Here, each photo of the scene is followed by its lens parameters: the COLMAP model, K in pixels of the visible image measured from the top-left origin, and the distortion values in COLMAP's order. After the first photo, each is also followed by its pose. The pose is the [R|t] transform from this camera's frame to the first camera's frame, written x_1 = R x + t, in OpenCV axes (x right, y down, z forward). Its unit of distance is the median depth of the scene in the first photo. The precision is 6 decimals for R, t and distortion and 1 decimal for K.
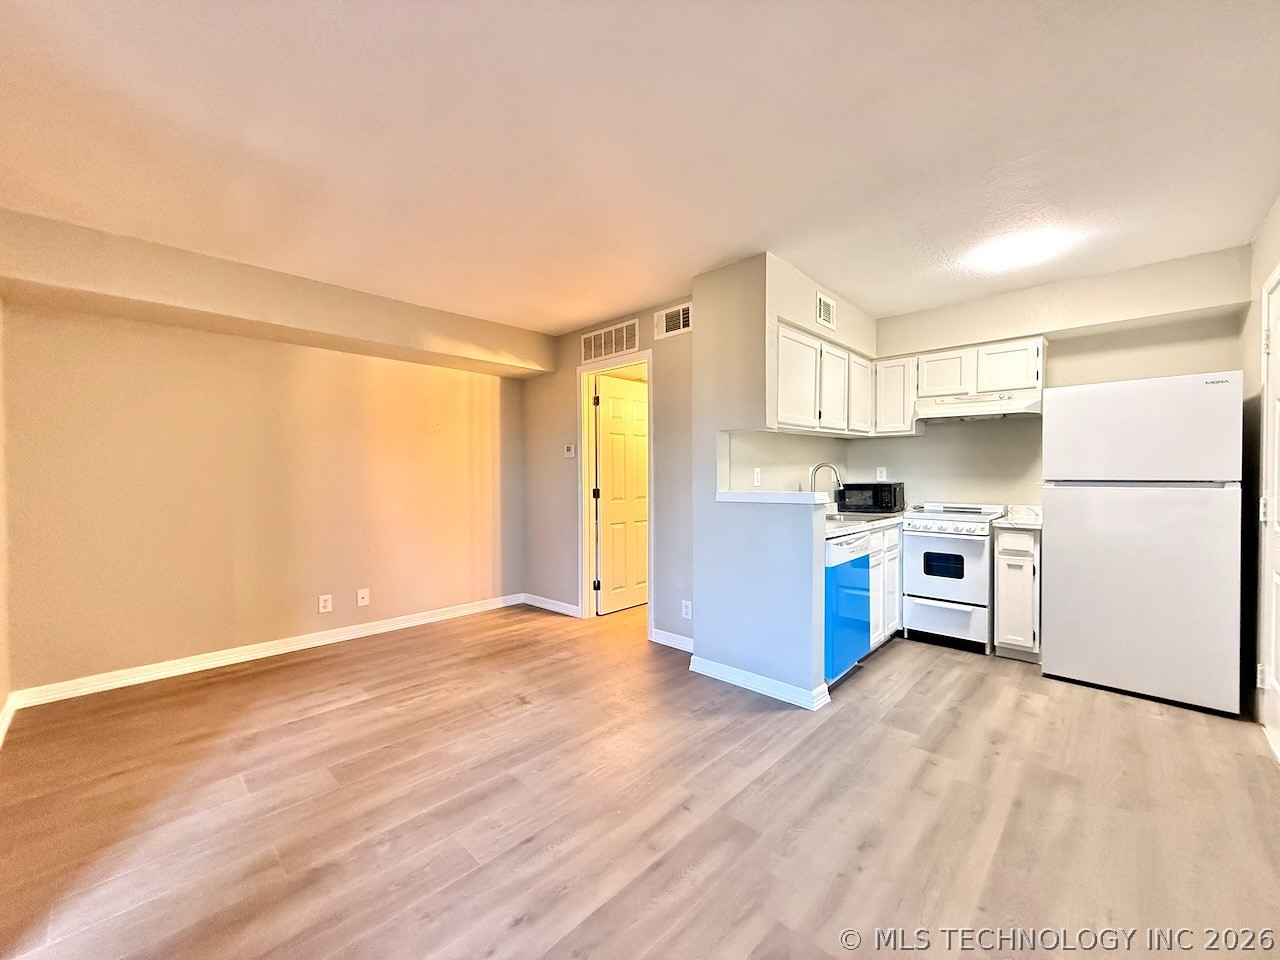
lens RADIAL K [[508.5, 0, 636.7], [0, 508.5, 481.8], [0, 0, 1]] dist [-0.001024, 0.000292]
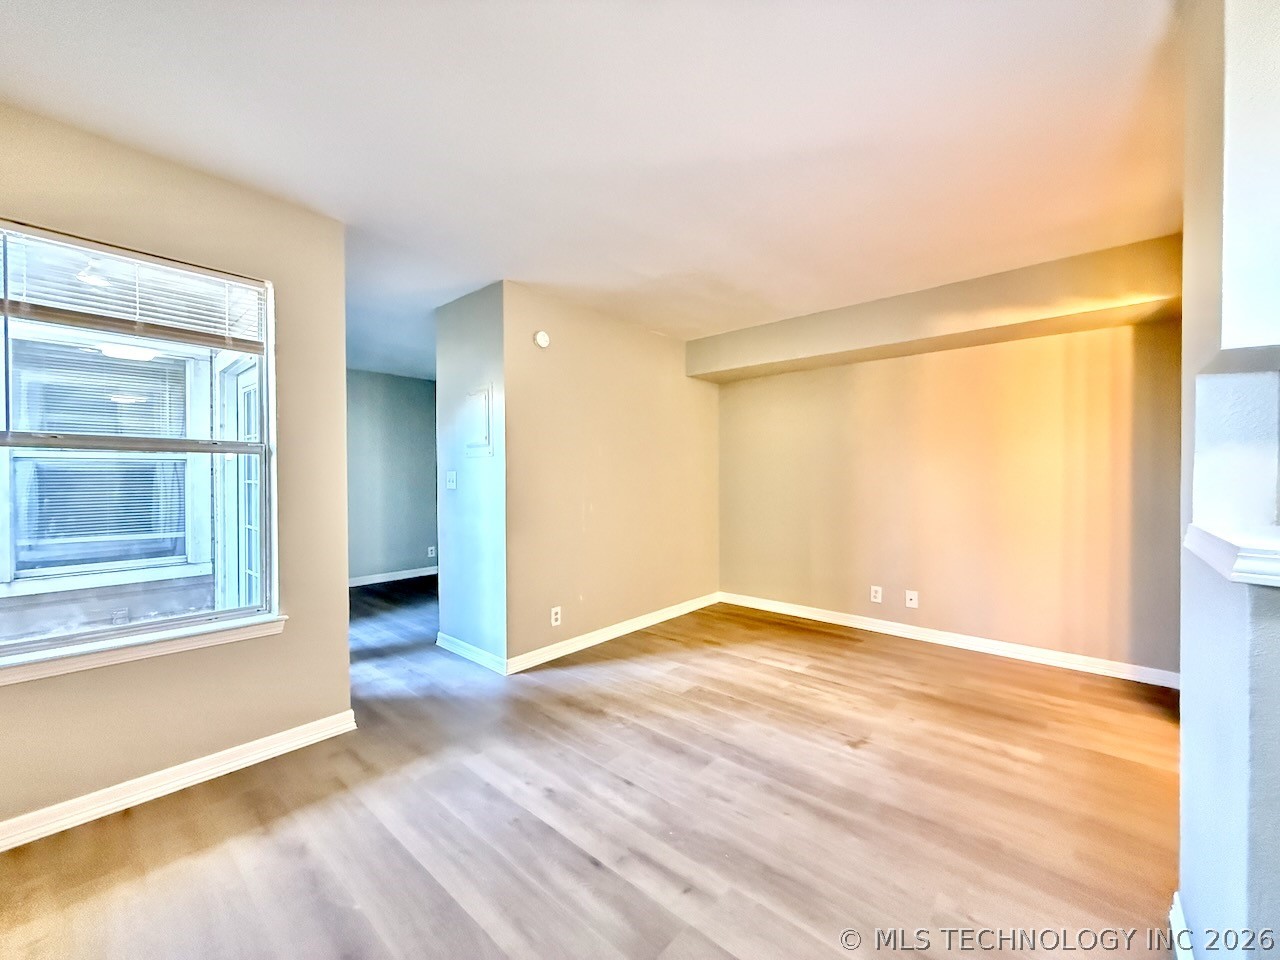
lens RADIAL K [[508.5, 0, 636.8], [0, 508.5, 480.5], [0, 0, 1]] dist [-0.001024, 0.000292]
pose [[0.046866, 0.014306, -0.998799, 0.506882], [-0.011102, 0.999843, 0.013800, -0.014525], [0.998839, 0.010442, 0.047017, 0.493096]]
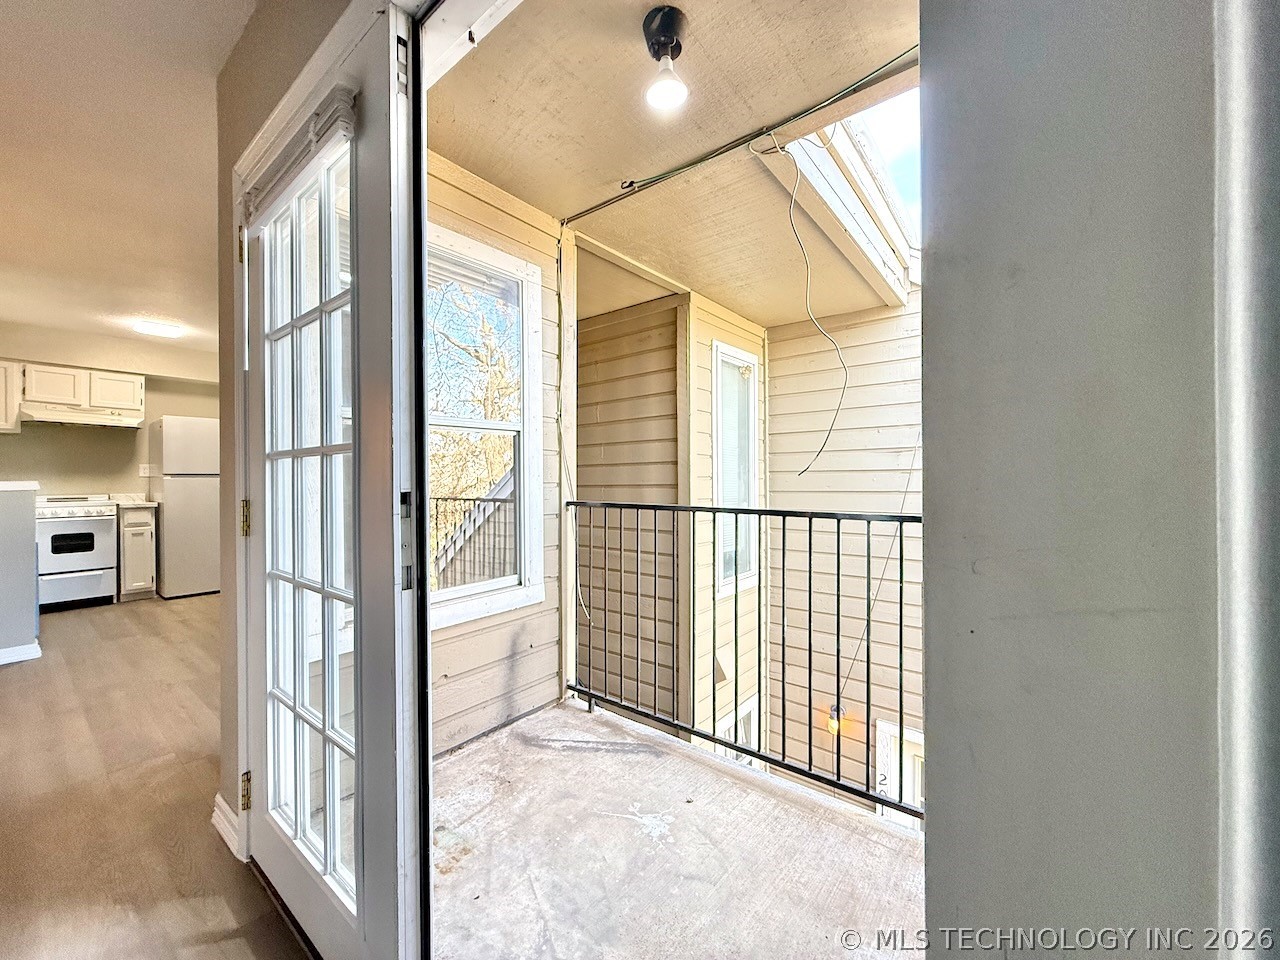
lens RADIAL K [[508.5, 0, 637.2], [0, 508.5, 482.5], [0, 0, 1]] dist [-0.001024, 0.000292]
pose [[-0.096672, -0.004479, 0.995306, -0.813077], [0.014945, 0.999871, 0.005952, 0.032034], [-0.995204, 0.015450, -0.096593, -0.265139]]
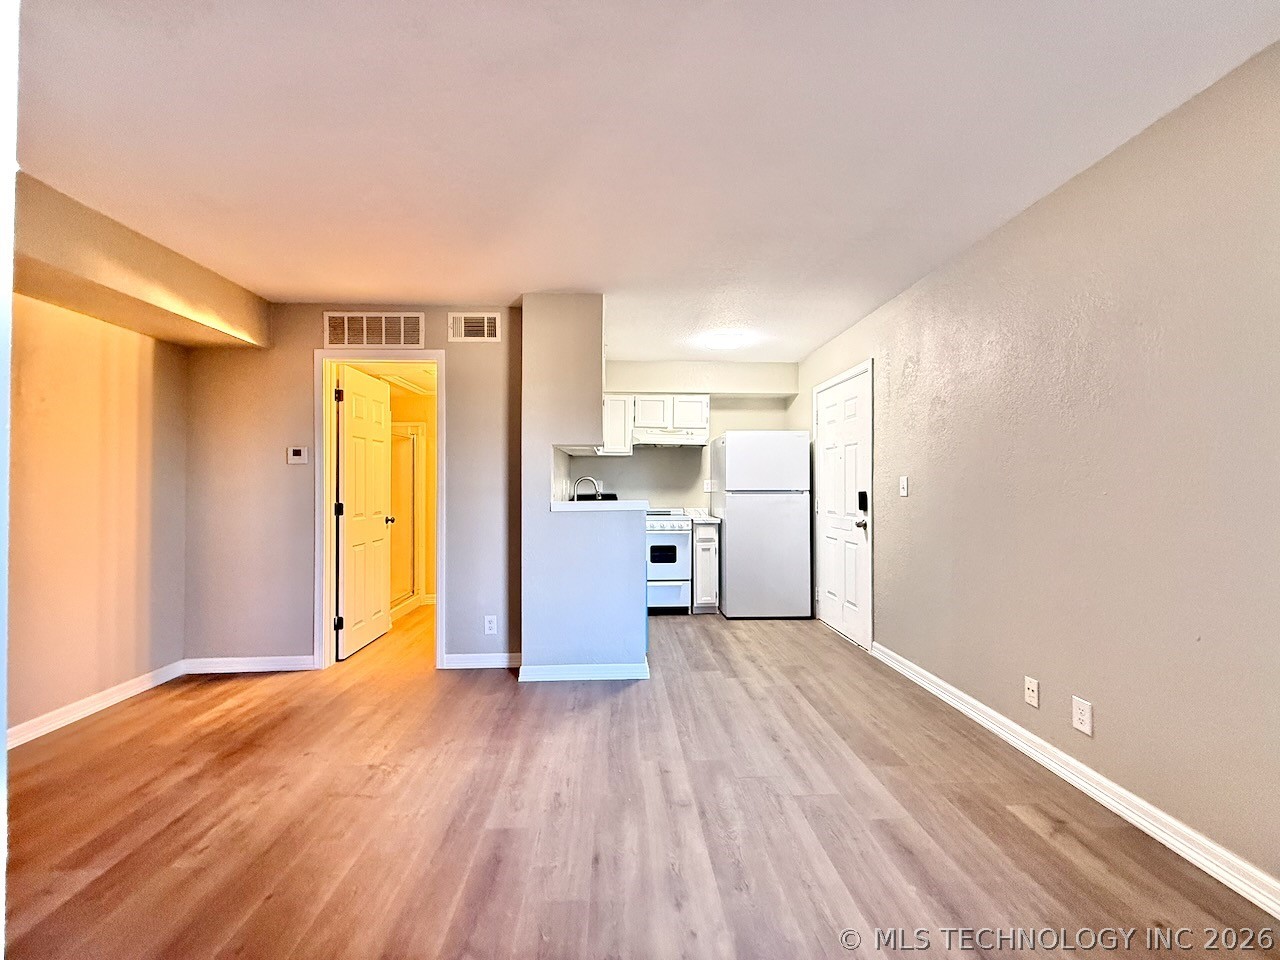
lens RADIAL K [[508.5, 0, 636.9], [0, 508.5, 482.2], [0, 0, 1]] dist [-0.001024, 0.000292]
pose [[0.687823, 0.008638, 0.725827, -0.452054], [0.009140, 0.999747, -0.020560, 0.000961], [-0.725821, 0.020776, 0.687570, 0.132129]]
